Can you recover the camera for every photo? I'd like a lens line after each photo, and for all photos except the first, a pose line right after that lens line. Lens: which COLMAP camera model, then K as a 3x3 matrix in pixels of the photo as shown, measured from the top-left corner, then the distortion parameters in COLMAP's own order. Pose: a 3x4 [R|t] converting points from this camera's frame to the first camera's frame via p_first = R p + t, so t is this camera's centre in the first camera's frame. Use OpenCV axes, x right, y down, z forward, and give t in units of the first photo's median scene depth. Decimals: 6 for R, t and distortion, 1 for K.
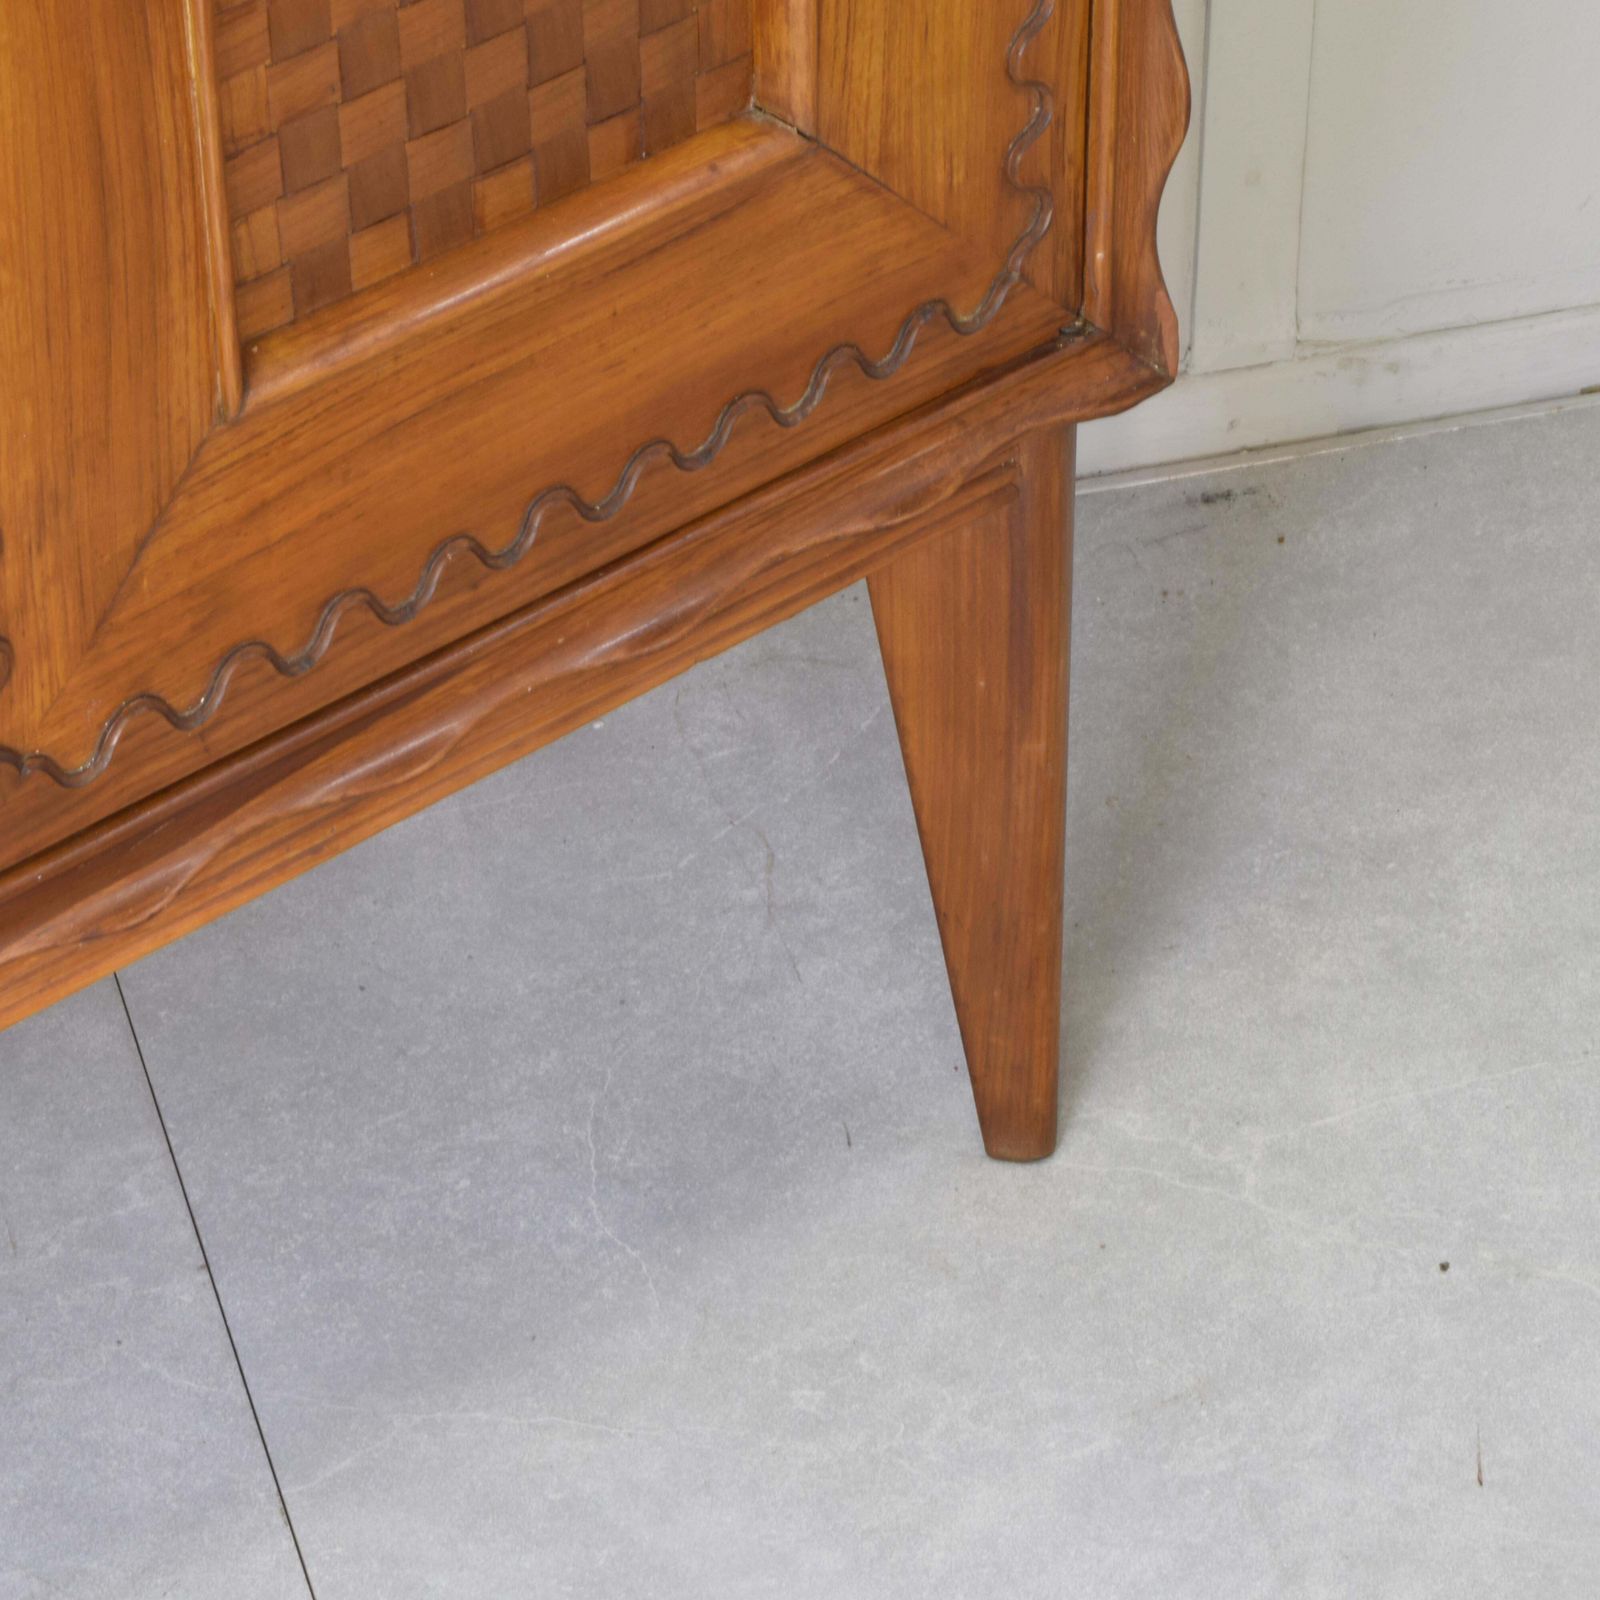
lens RADIAL K [[5527.9, 0, 801.4], [0, 5527.9, 797.9], [0, 0, 1]] dist [-0.077104, 0.000000]
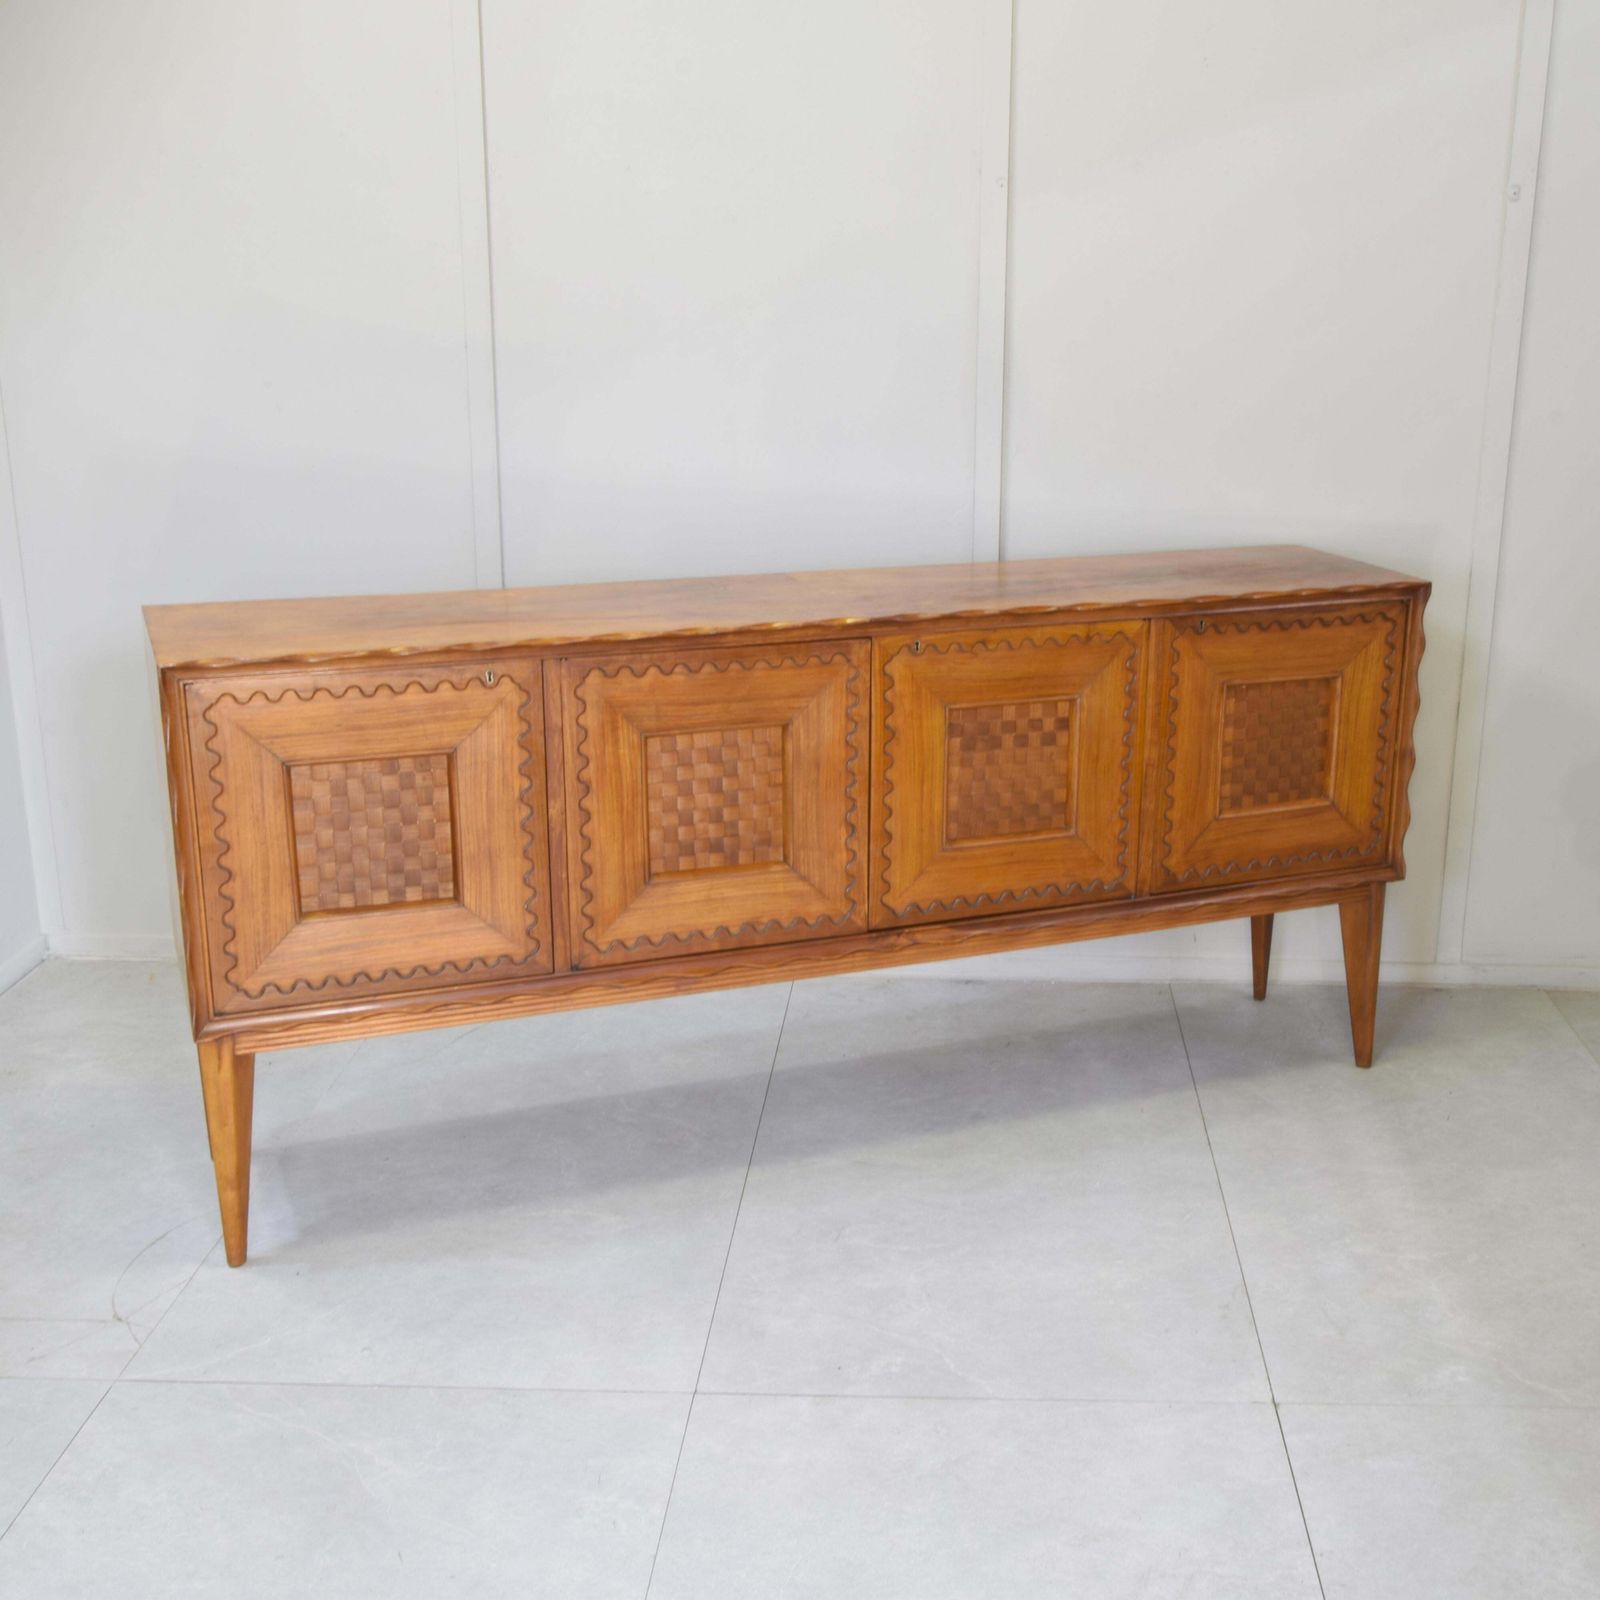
lens RADIAL K [[1889.0, 0, 918.1], [0, 1889.0, 786.8], [0, 0, 1]] dist [-0.022216, 0.000000]
pose [[0.947545, 0.100477, -0.303419, 0.177678], [-0.208412, 0.913963, -0.348189, 0.597879], [0.242329, 0.393161, 0.886962, -0.742911]]
